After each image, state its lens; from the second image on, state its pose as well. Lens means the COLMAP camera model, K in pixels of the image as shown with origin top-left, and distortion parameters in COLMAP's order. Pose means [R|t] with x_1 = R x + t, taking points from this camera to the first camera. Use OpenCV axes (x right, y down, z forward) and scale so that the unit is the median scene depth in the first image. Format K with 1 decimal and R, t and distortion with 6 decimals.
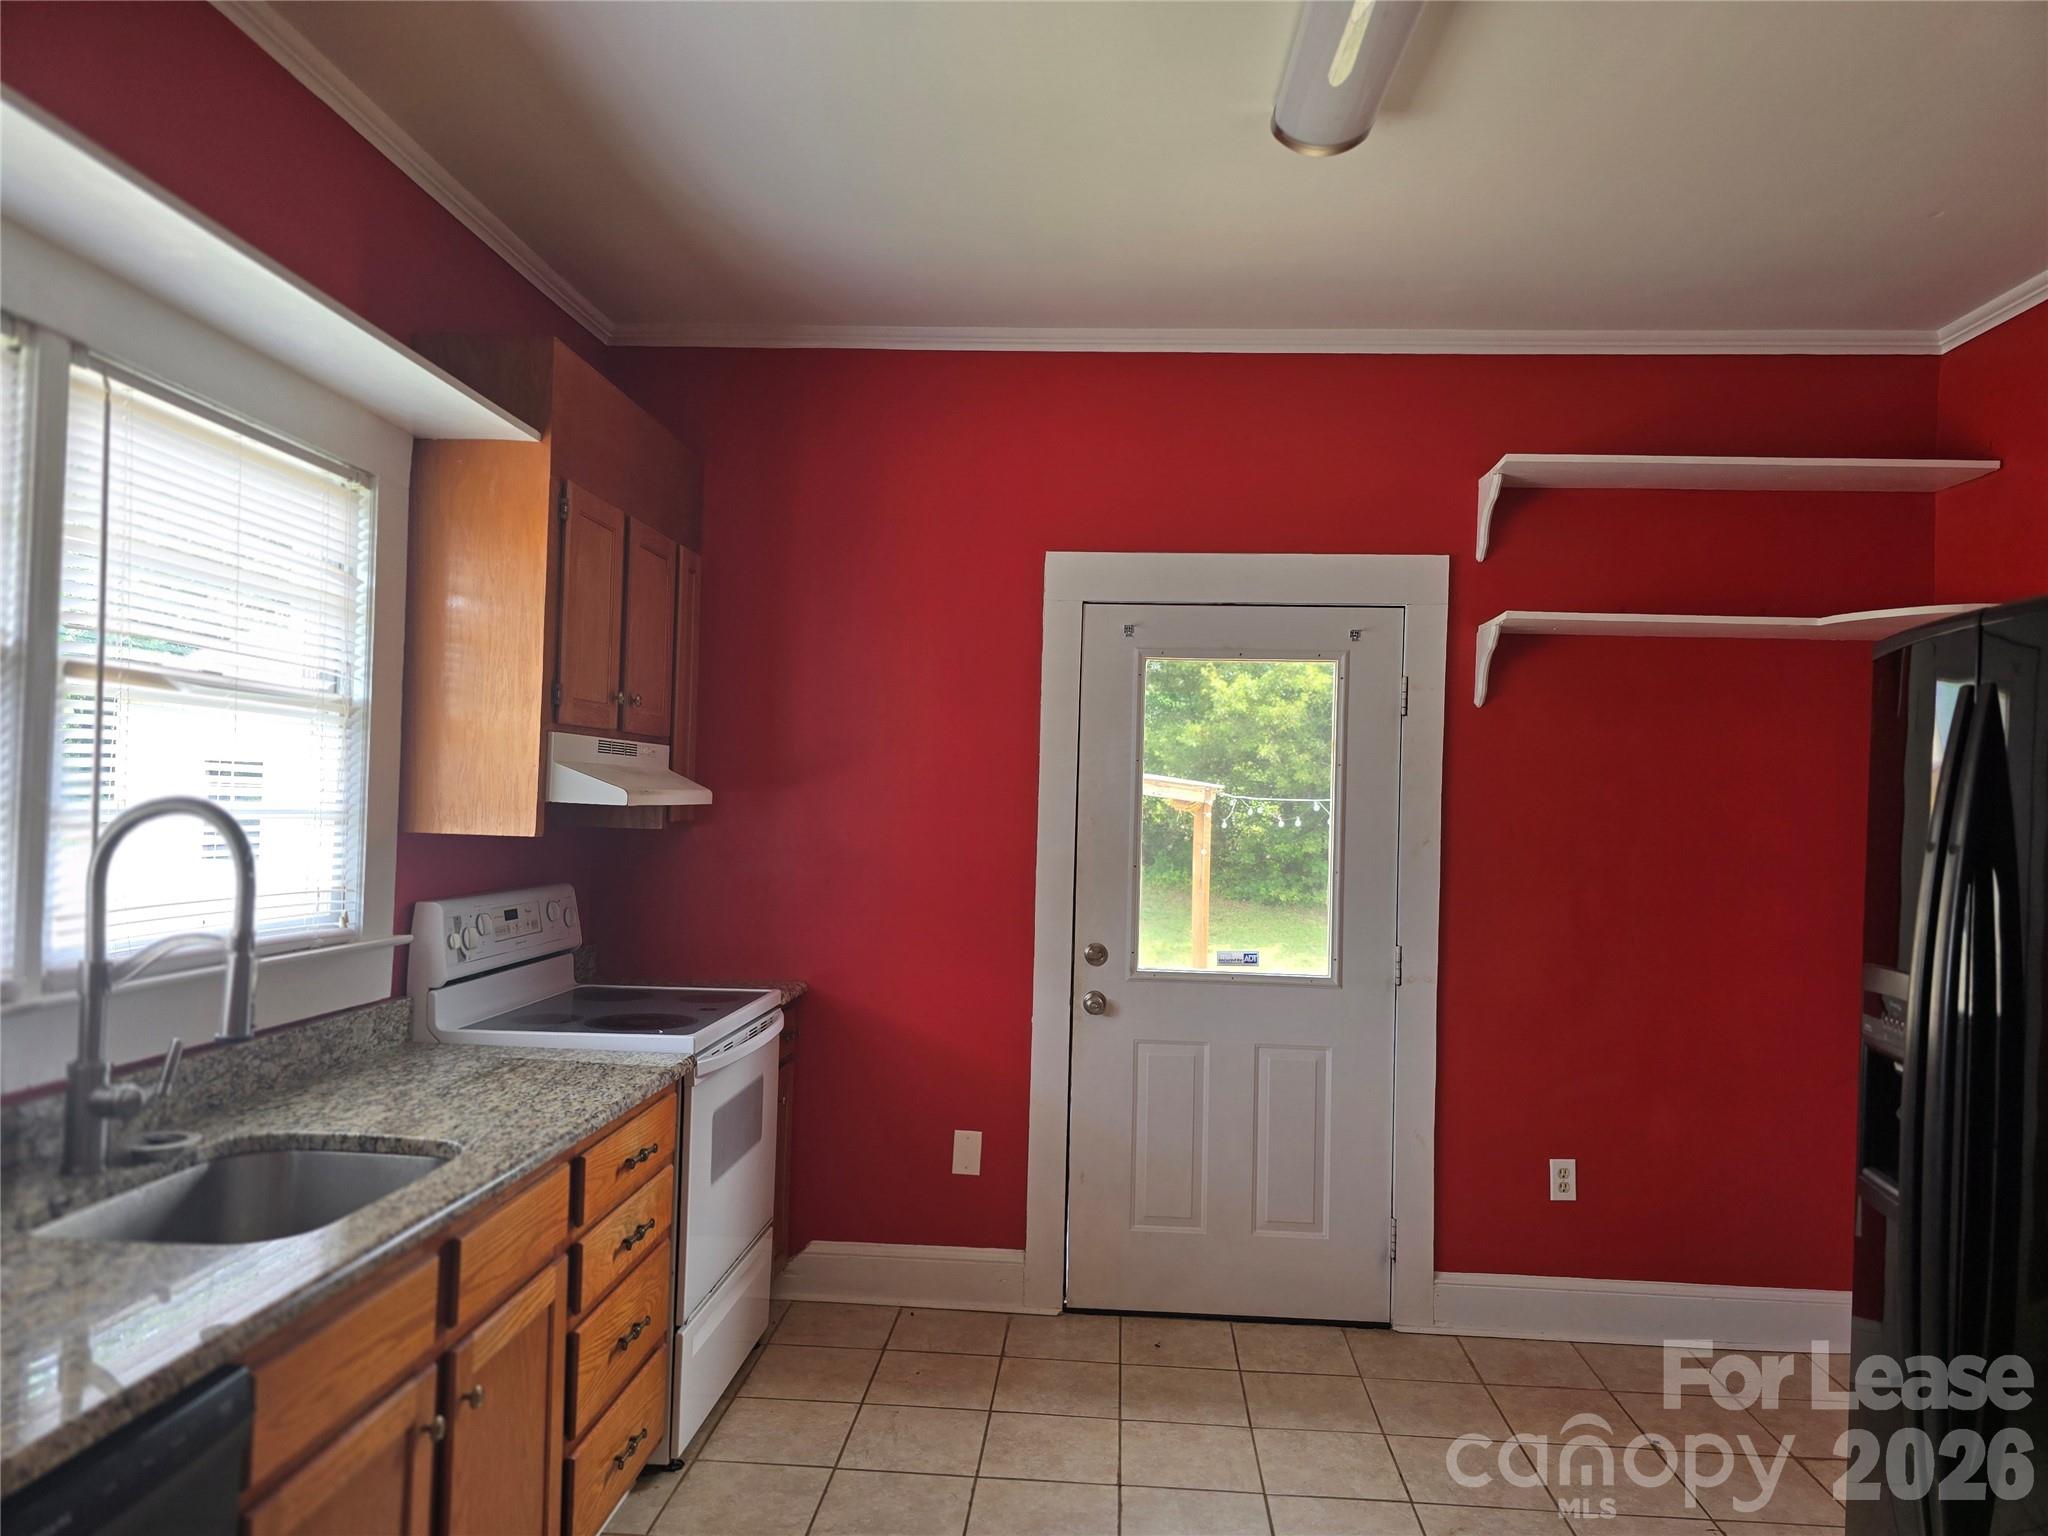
lens RADIAL K [[1377.1, 0, 1046.2], [0, 1377.1, 773.6], [0, 0, 1]] dist [0.055948, -0.051198]
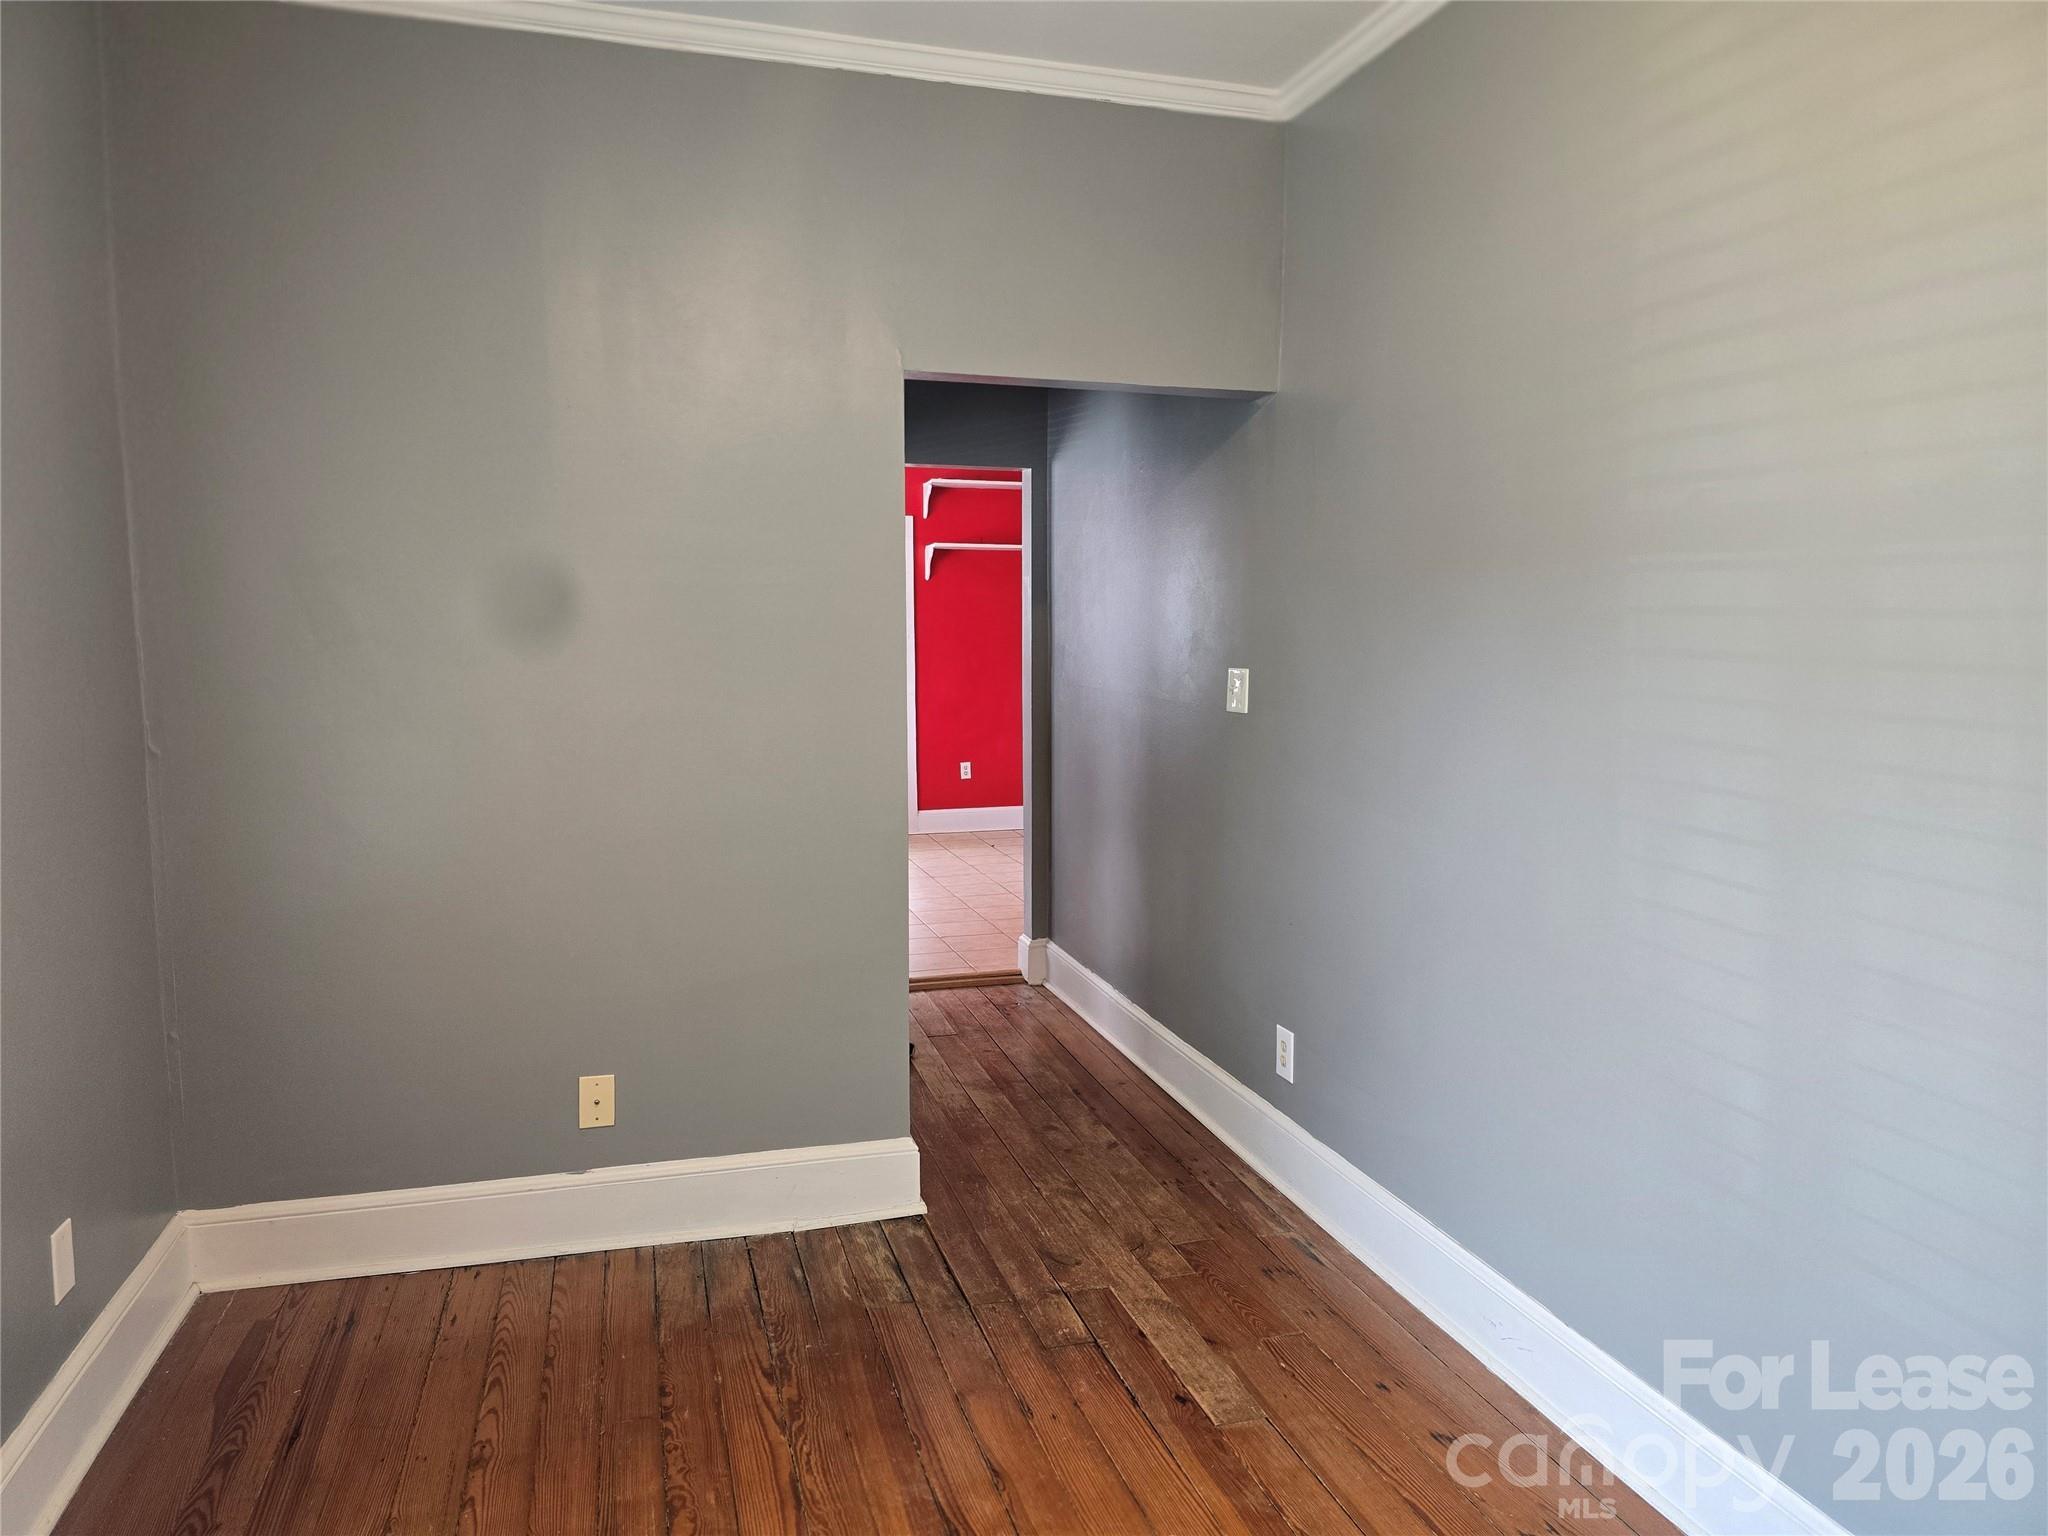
lens RADIAL K [[1377.1, 0, 1021.1], [0, 1377.1, 769.9], [0, 0, 1]] dist [0.055948, -0.051198]
pose [[0.941308, -0.071755, 0.329834, -0.410200], [0.029111, 0.990761, 0.132460, -0.039856], [-0.336291, -0.115083, 0.934700, -1.572618]]
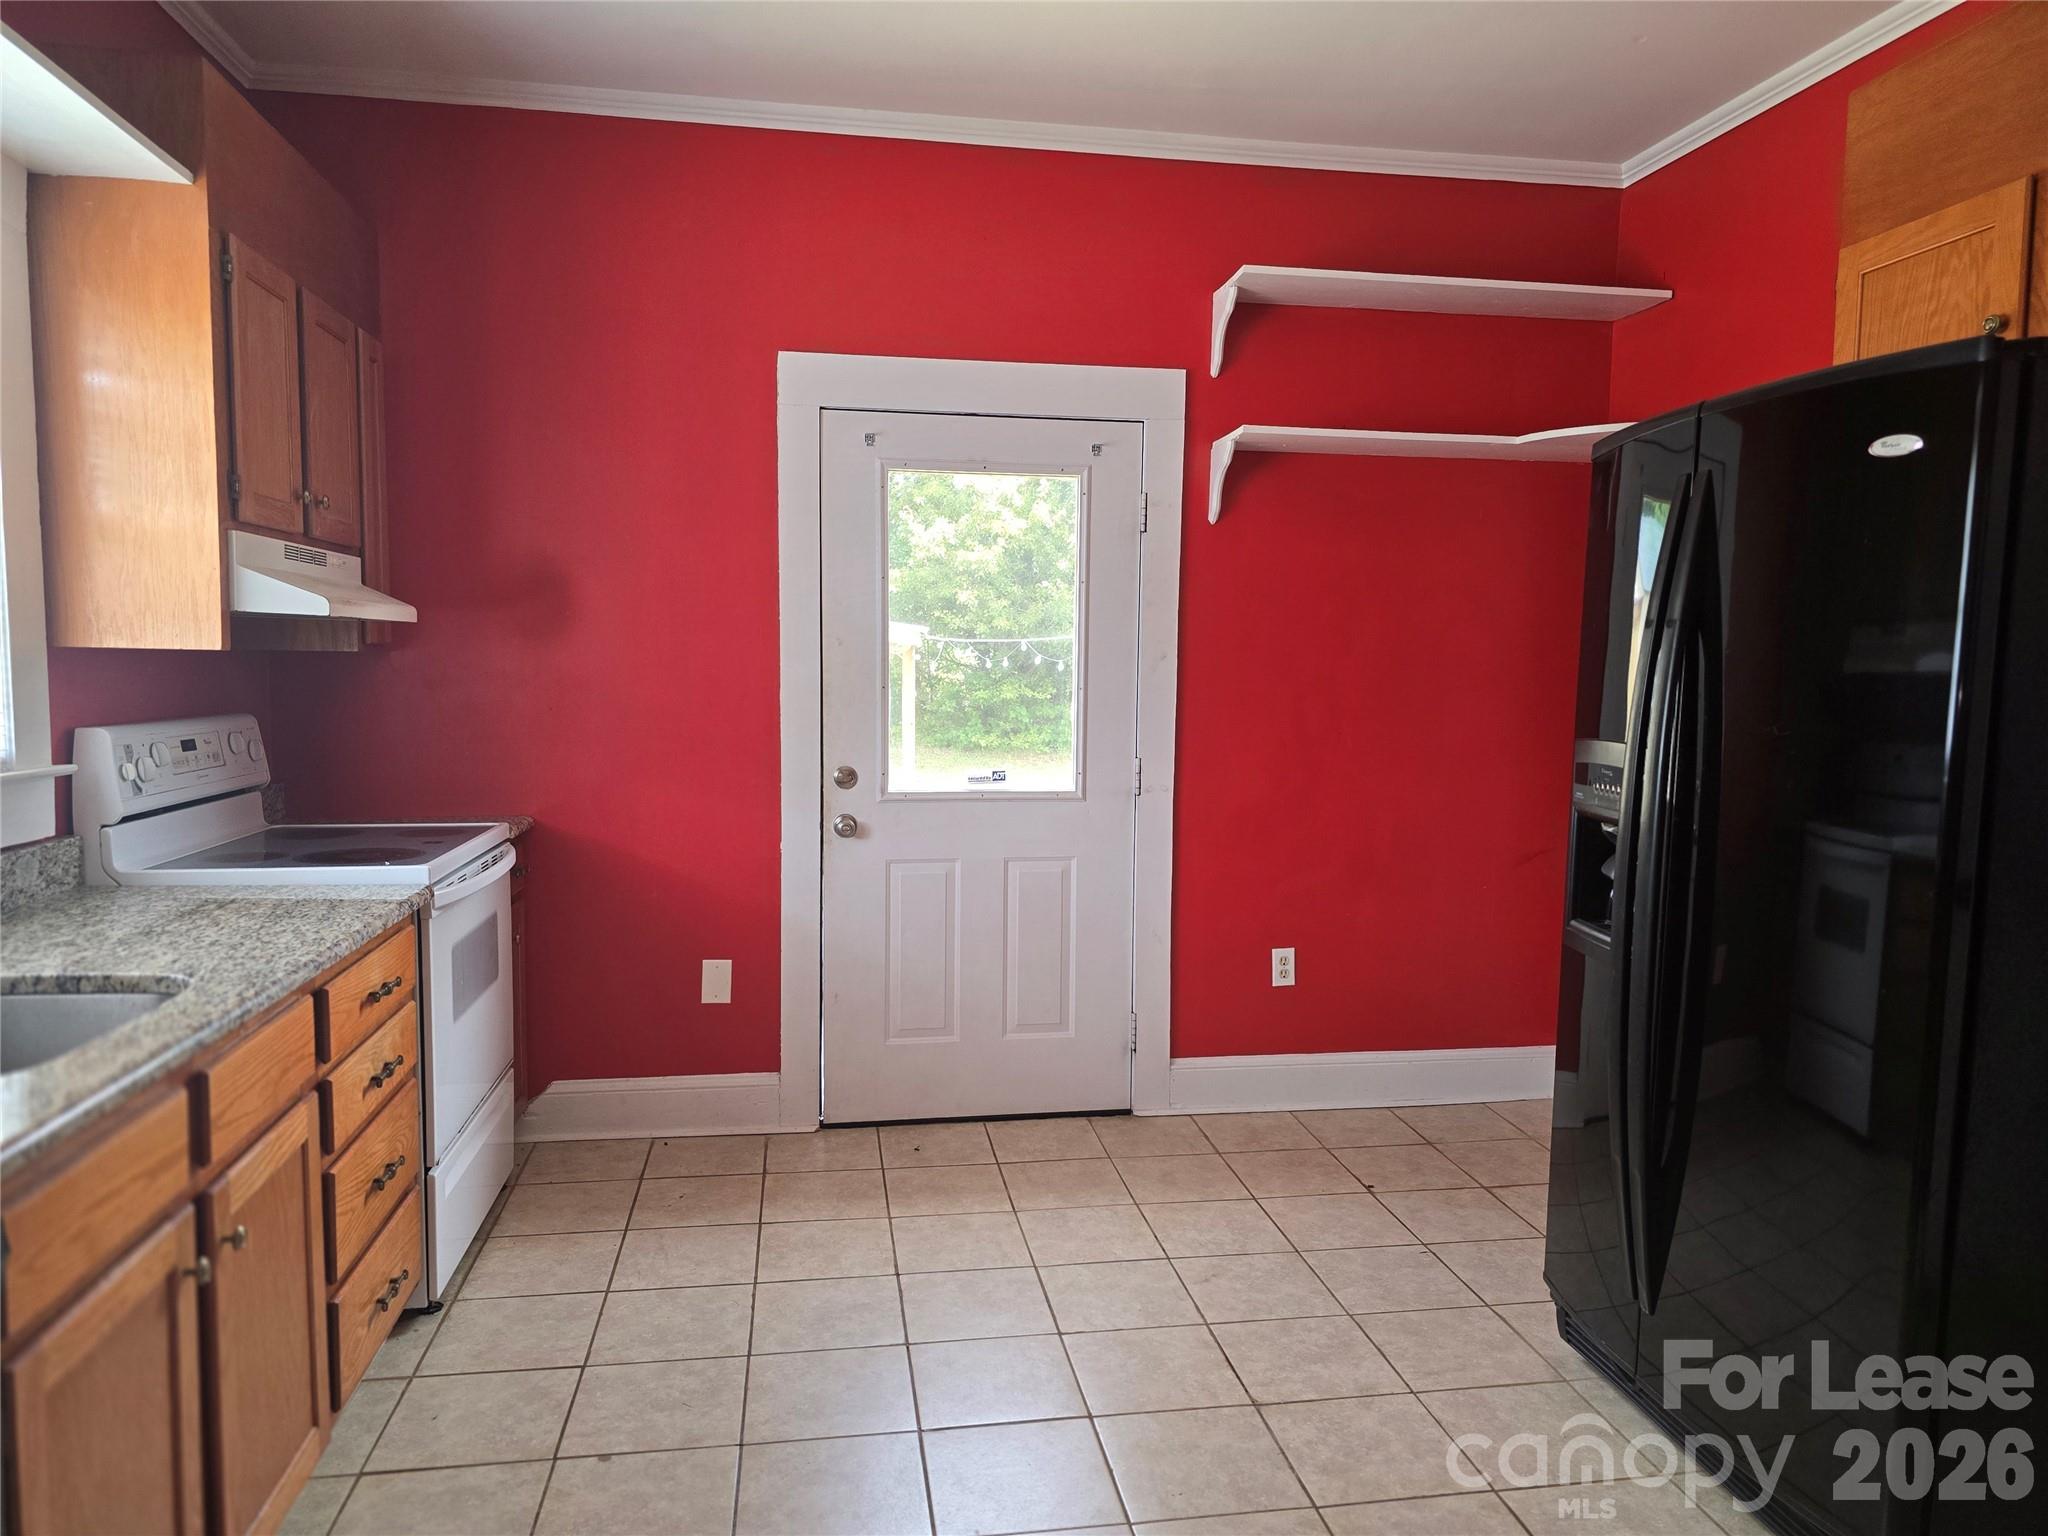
lens RADIAL K [[1377.1, 0, 1031.7], [0, 1377.1, 777.1], [0, 0, 1]] dist [0.055948, -0.051198]
pose [[0.976476, -0.033913, 0.212940, -0.050754], [0.010954, 0.994081, 0.108085, 0.031381], [-0.215345, -0.103210, 0.971069, 0.017527]]
